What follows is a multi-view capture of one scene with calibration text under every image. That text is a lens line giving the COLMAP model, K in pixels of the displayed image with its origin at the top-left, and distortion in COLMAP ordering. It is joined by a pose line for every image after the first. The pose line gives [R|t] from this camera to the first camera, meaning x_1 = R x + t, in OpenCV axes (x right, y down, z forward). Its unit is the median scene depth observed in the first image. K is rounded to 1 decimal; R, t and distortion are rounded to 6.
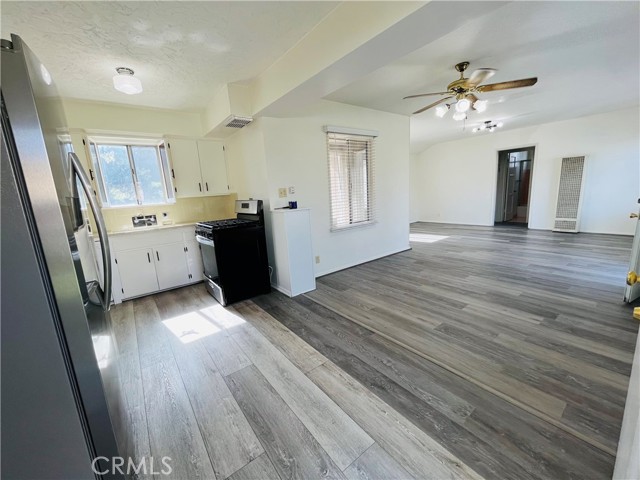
lens RADIAL K [[258.5, 0, 319.7], [0, 258.5, 239.5], [0, 0, 1]] dist [-0.003650, -0.000037]
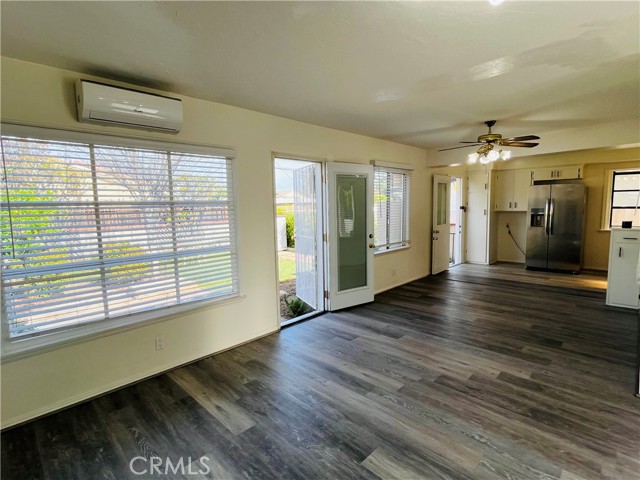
lens RADIAL K [[325.1, 0, 320.4], [0, 325.1, 239.3], [0, 0, 1]] dist [-0.004860, -0.000263]
pose [[-0.986401, 0.093605, -0.135099, 1.311332], [0.050571, 0.954953, 0.292416, -0.518632], [0.156385, 0.281607, -0.946700, 2.031085]]
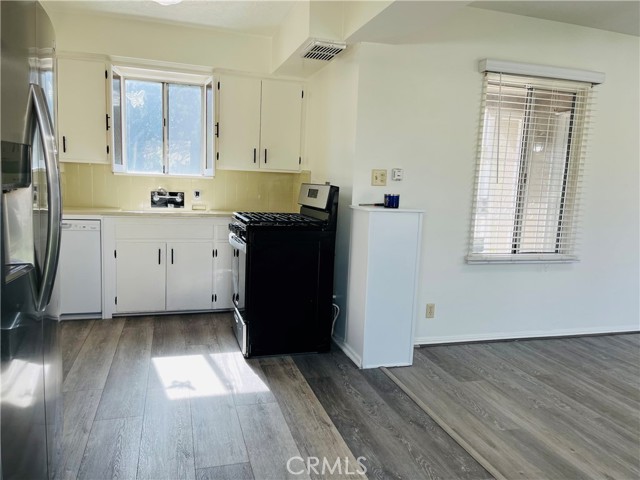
lens RADIAL K [[482.1, 0, 321.0], [0, 482.1, 241.5], [0, 0, 1]] dist [0.049249, -0.057972]
pose [[0.933192, 0.144047, -0.329245, 0.099281], [-0.162348, 0.986318, -0.028627, 0.003359], [0.320617, 0.080167, 0.943810, -0.001594]]
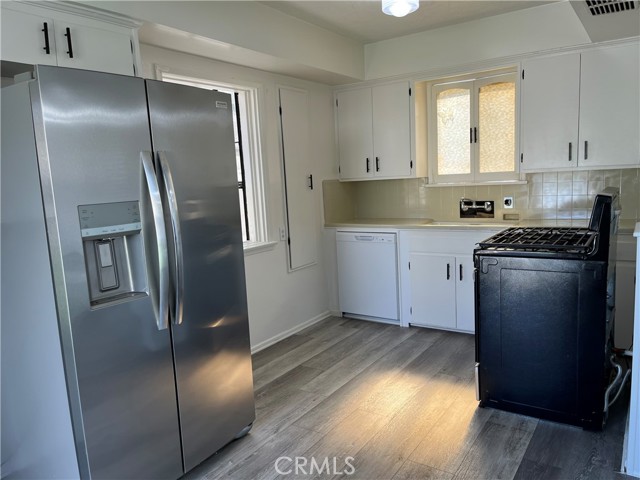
lens RADIAL K [[482.1, 0, 322.2], [0, 482.1, 239.5], [0, 0, 1]] dist [0.049249, -0.057972]
pose [[0.330464, 0.170991, -0.928200, 0.295084], [-0.142403, 0.981227, 0.130060, -0.112738], [0.933014, 0.089198, 0.348610, 0.325672]]
